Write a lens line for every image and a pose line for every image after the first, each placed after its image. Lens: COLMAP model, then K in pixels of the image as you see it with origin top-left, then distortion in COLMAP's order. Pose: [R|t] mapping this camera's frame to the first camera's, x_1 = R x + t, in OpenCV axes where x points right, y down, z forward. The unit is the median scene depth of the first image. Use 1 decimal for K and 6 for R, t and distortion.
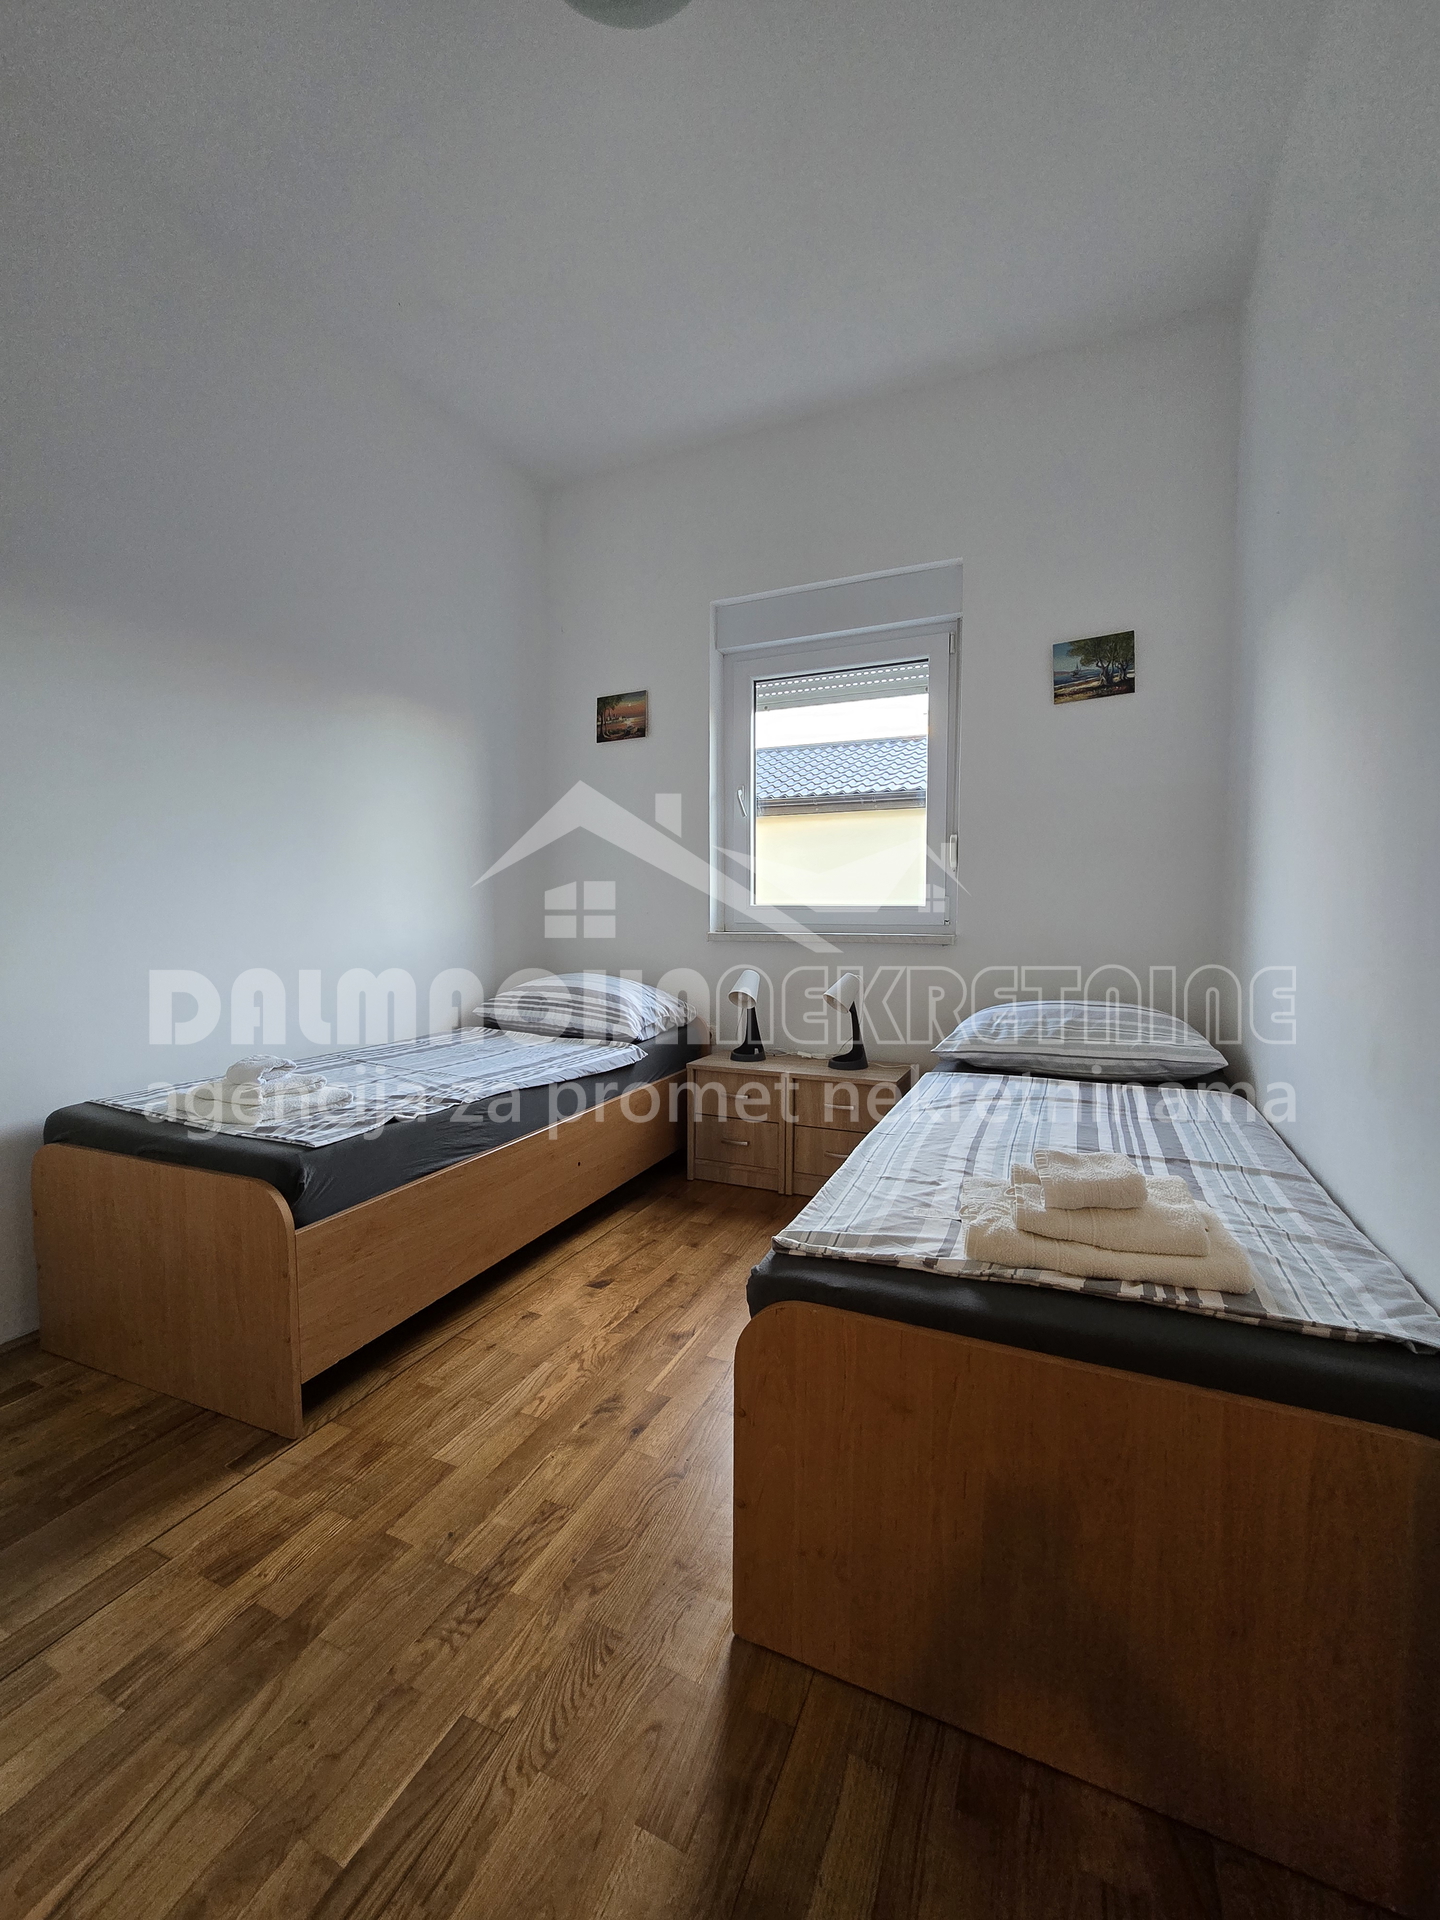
lens RADIAL K [[785.5, 0, 721.9], [0, 785.5, 963.9], [0, 0, 1]] dist [-0.004419, 0.003123]
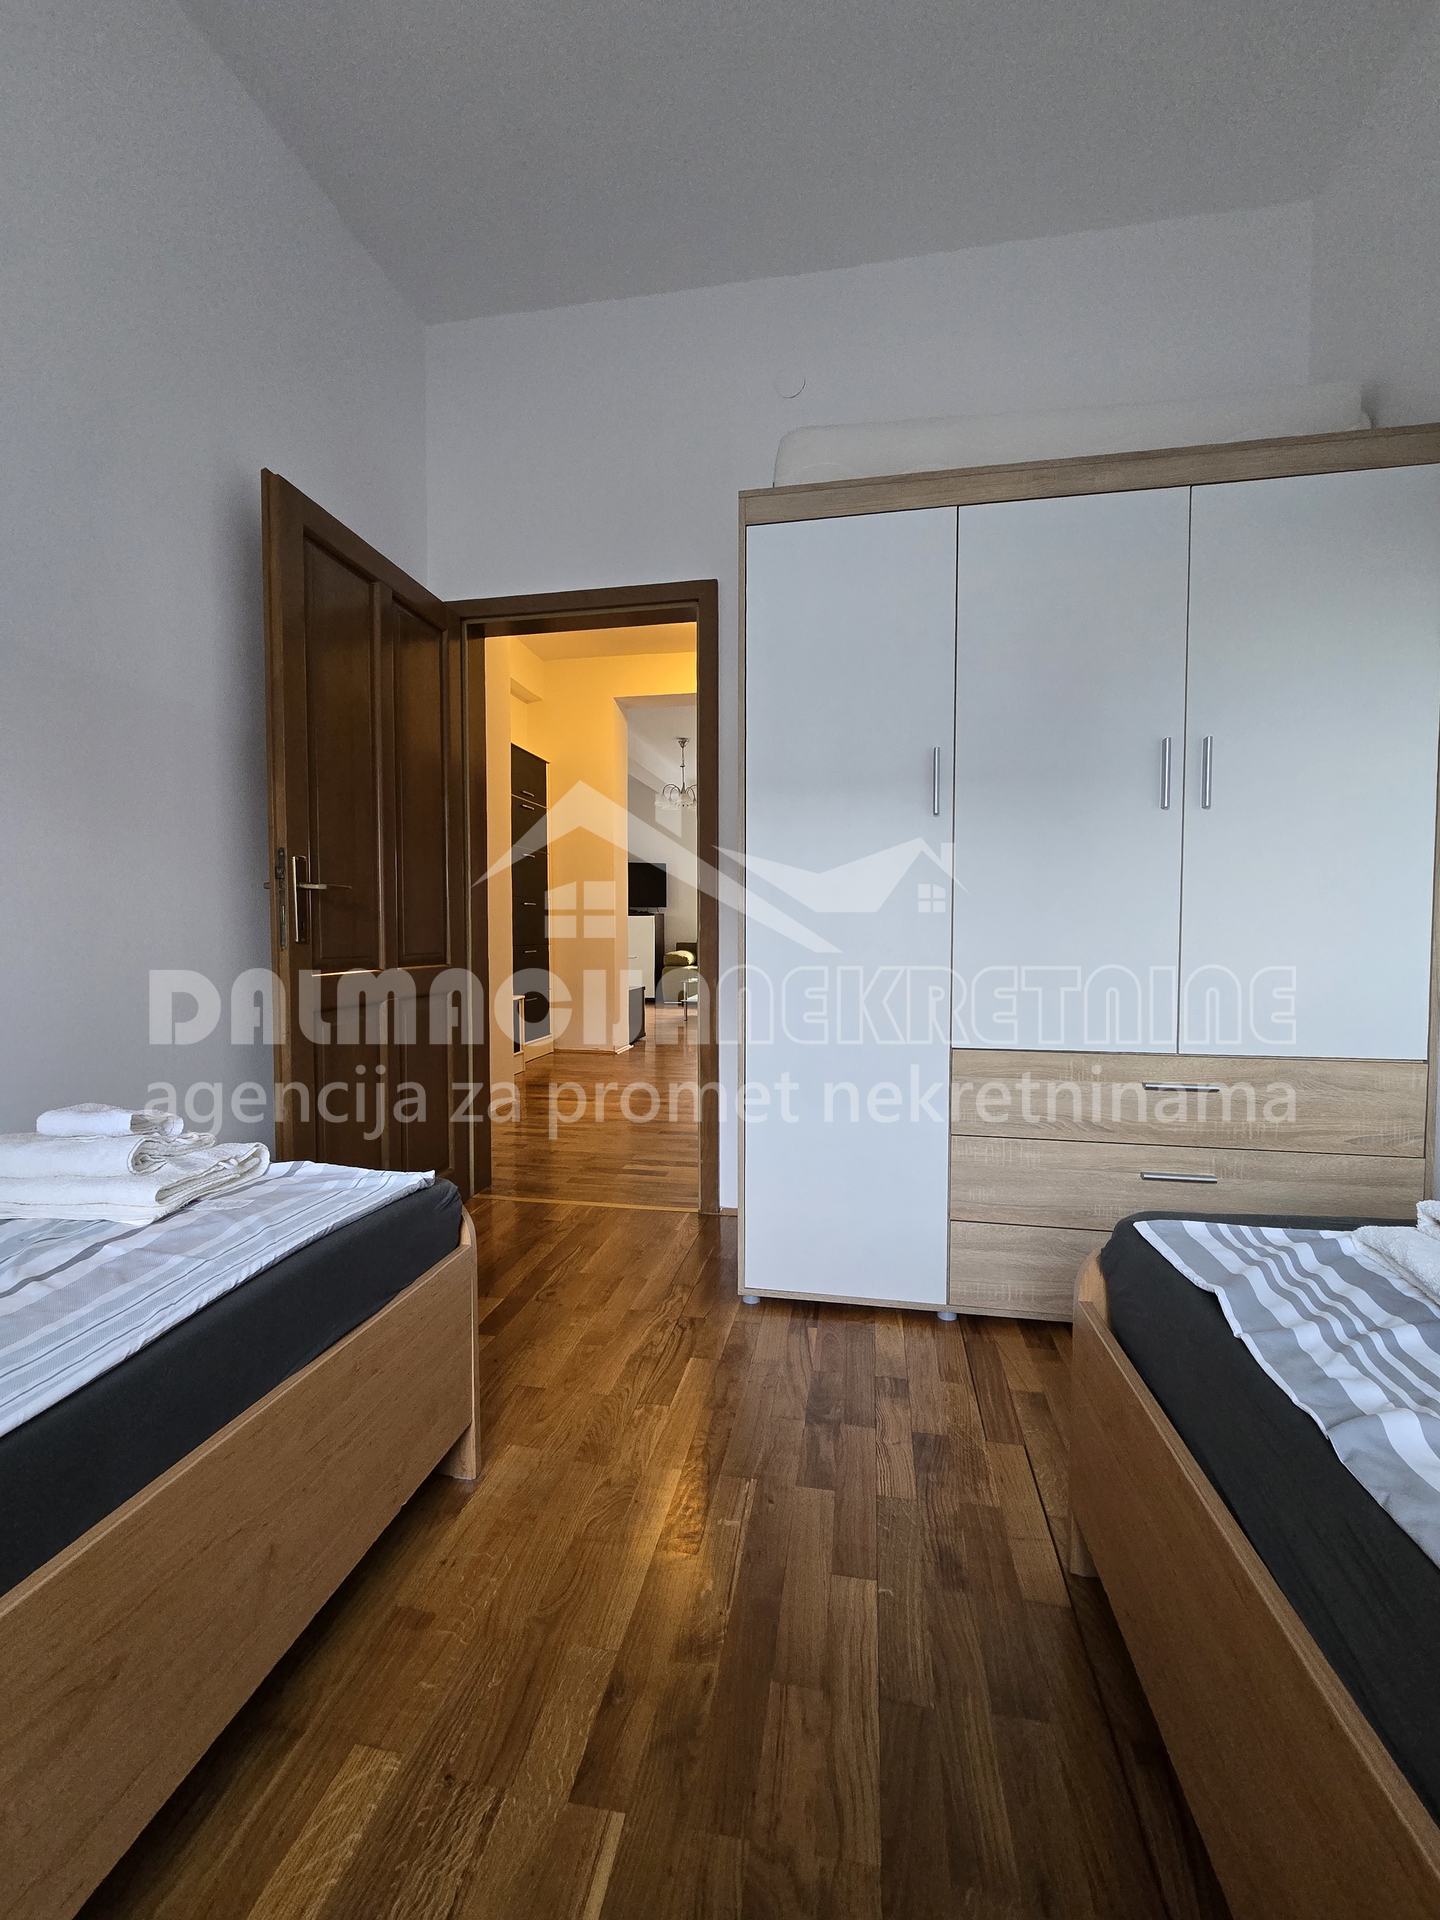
lens RADIAL K [[785.5, 0, 721.9], [0, 785.5, 963.9], [0, 0, 1]] dist [-0.004419, 0.003123]
pose [[-0.971575, 0.015340, -0.236234, -0.061222], [-0.009741, 0.994463, 0.104637, -0.047722], [0.236531, 0.103963, -0.966046, 1.828070]]
